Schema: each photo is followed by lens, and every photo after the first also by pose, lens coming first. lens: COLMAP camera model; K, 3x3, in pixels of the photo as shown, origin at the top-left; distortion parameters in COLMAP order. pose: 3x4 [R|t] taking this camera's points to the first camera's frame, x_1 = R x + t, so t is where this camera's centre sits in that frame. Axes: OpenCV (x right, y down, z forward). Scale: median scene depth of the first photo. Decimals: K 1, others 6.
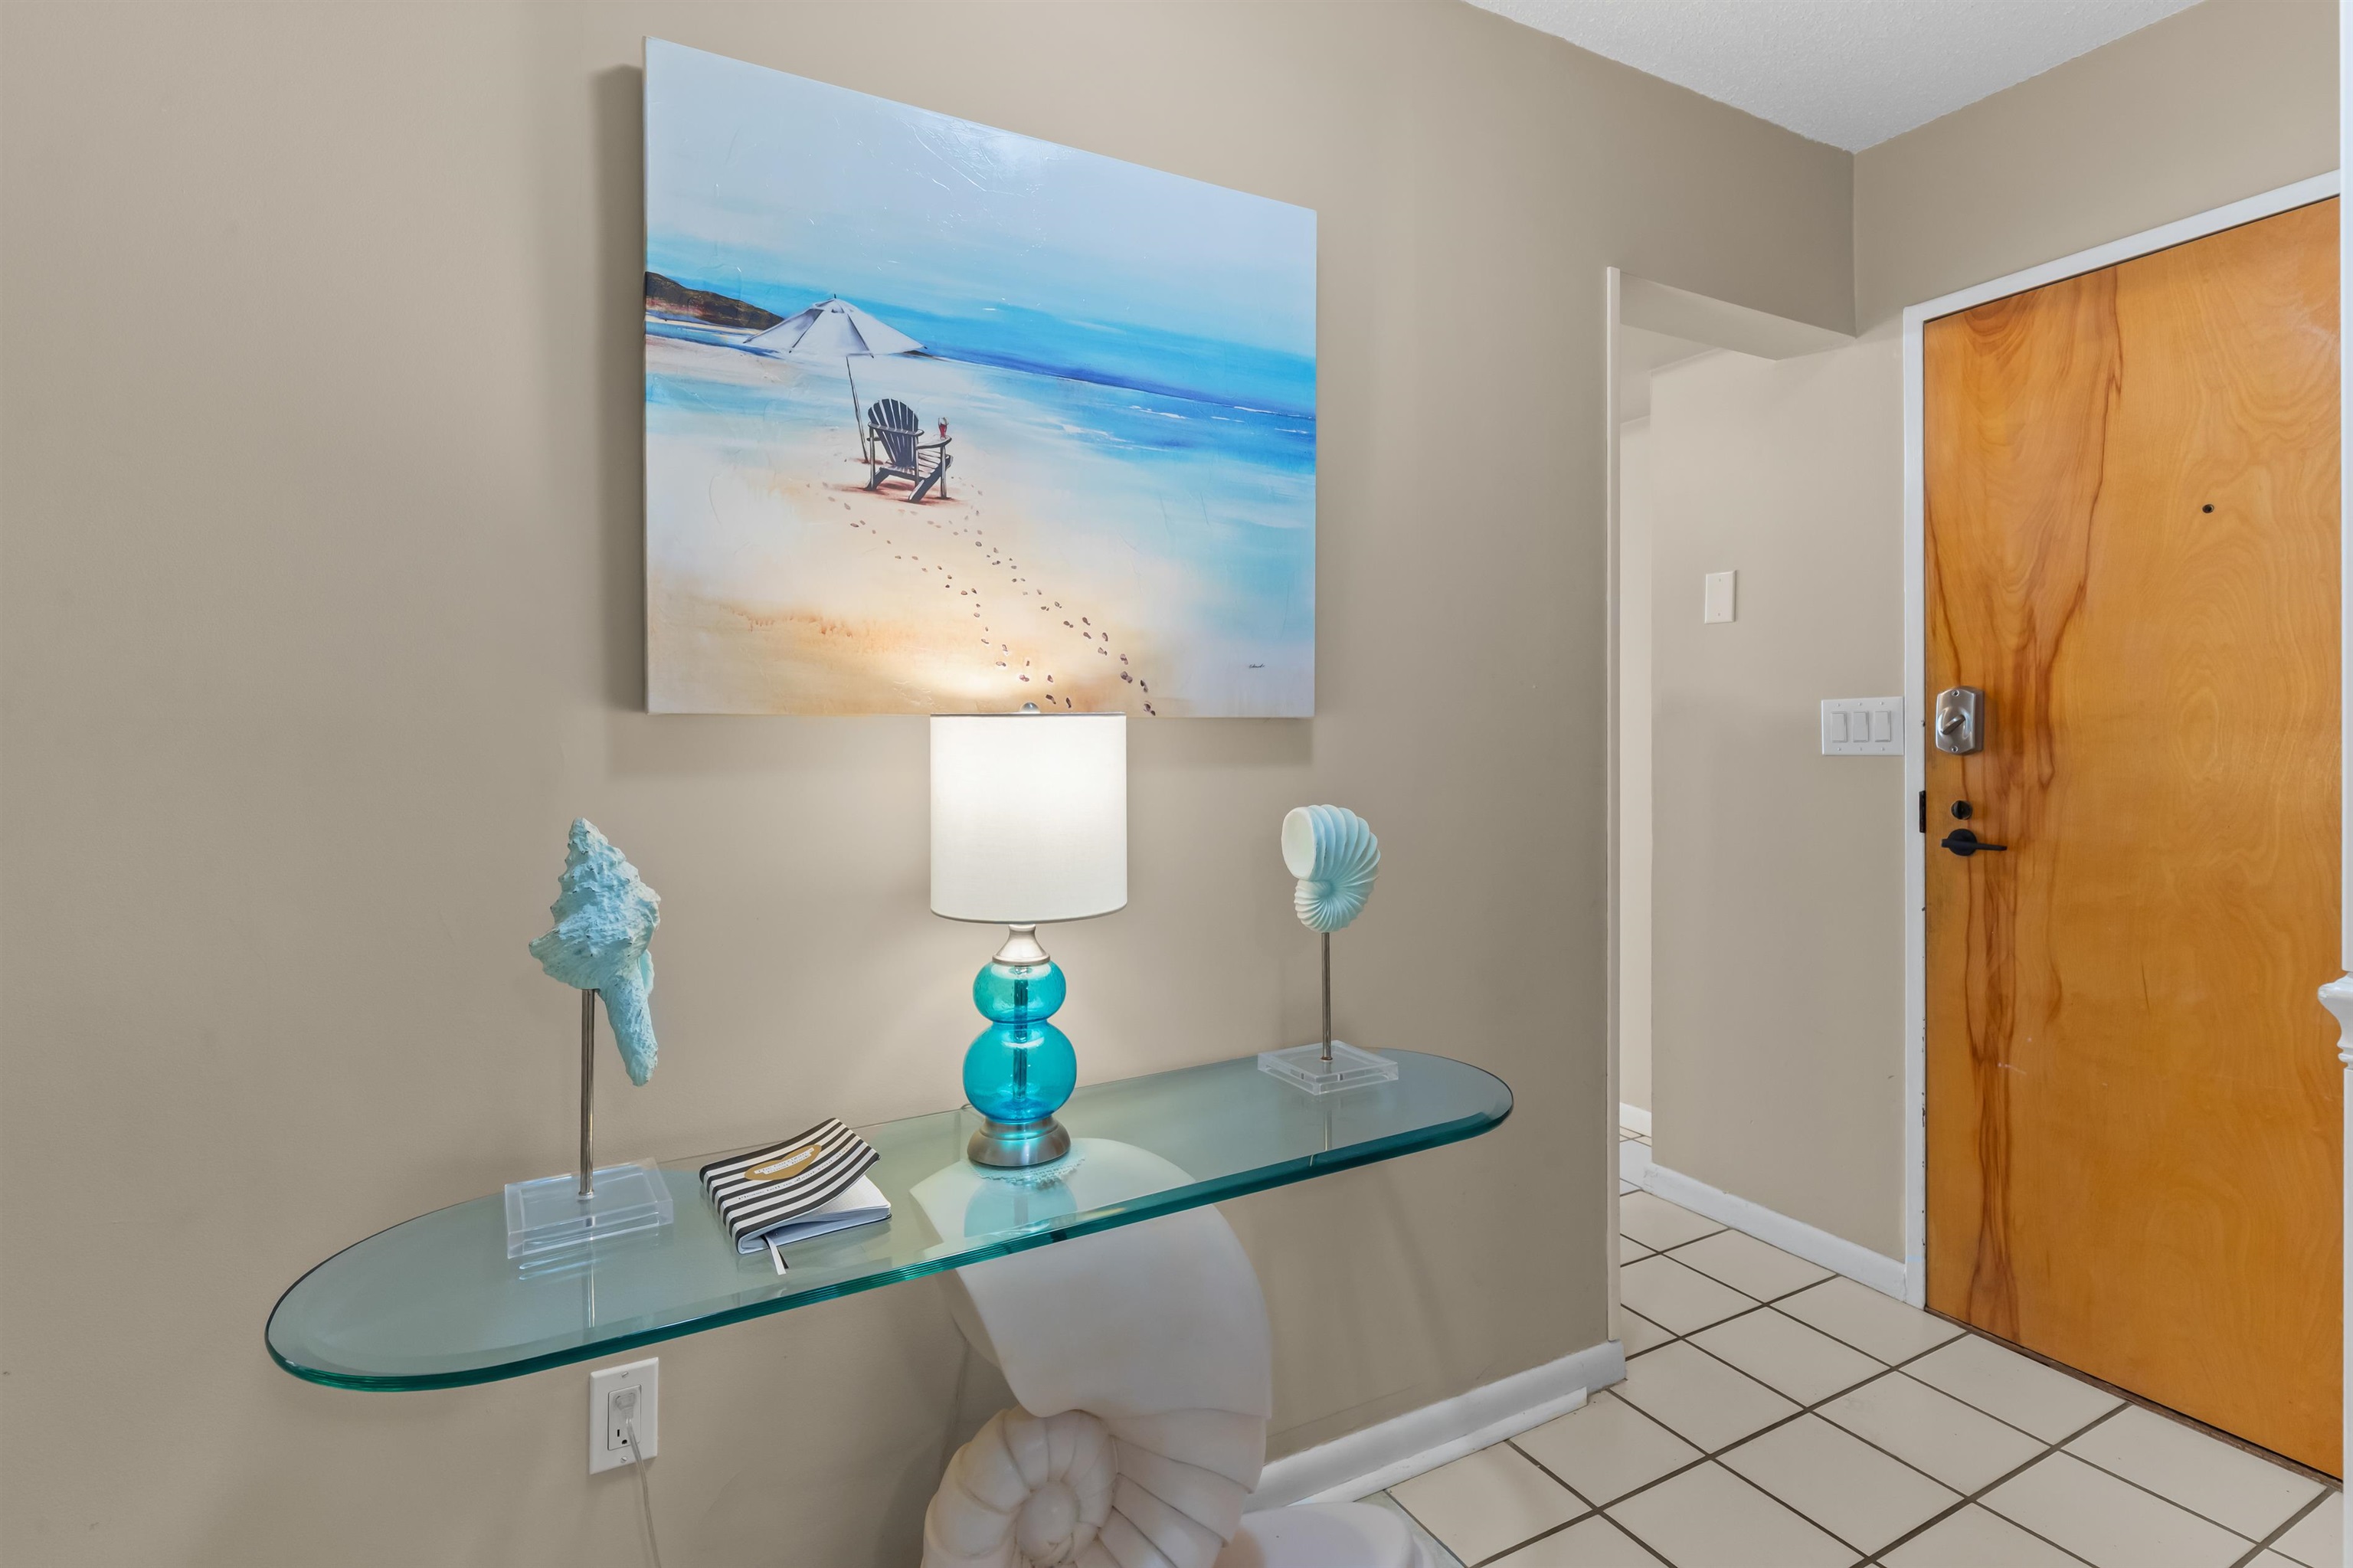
lens RADIAL K [[1109.4, 0, 1176.3], [0, 1109.4, 740.3], [0, 0, 1]] dist [0.001158, -0.000406]
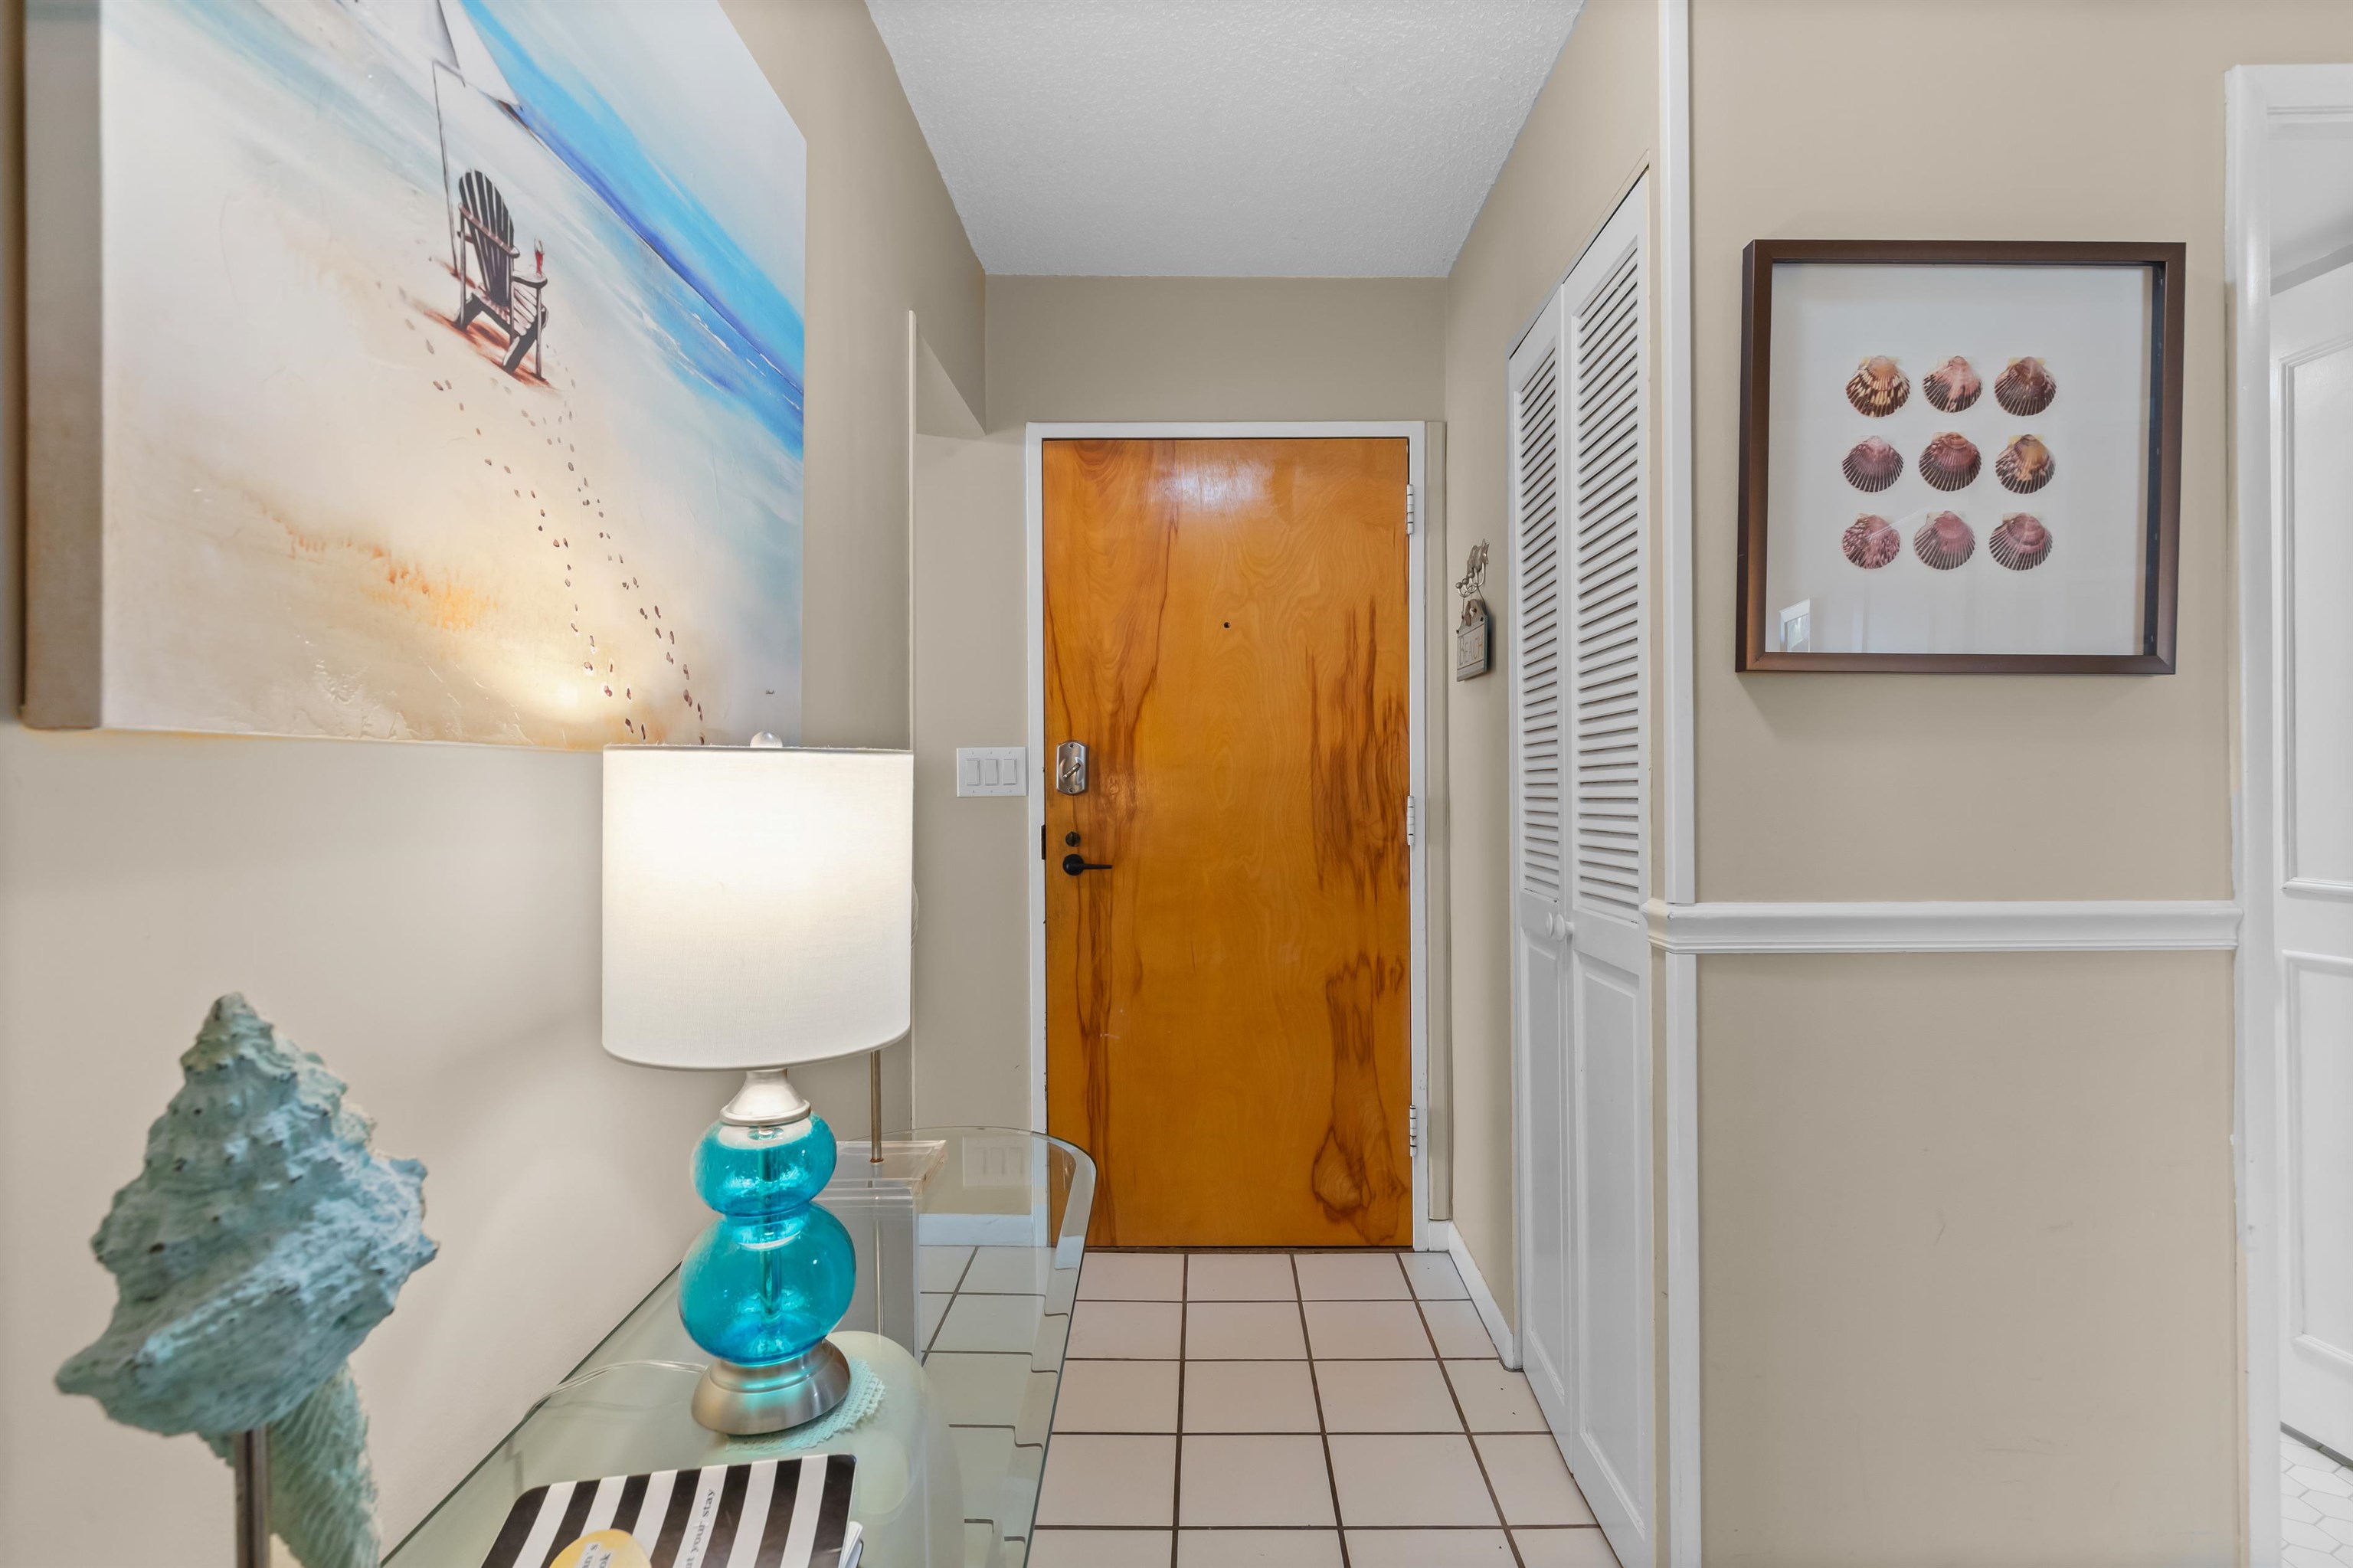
lens RADIAL K [[1152.4, 0, 1179.5], [0, 1152.4, 789.3], [0, 0, 1]] dist [-0.000256, -0.000628]
pose [[0.492899, -0.008004, 0.870050, -0.396417], [0.003724, 0.999968, 0.007089, -0.002167], [-0.870079, -0.000254, 0.492913, 0.278418]]
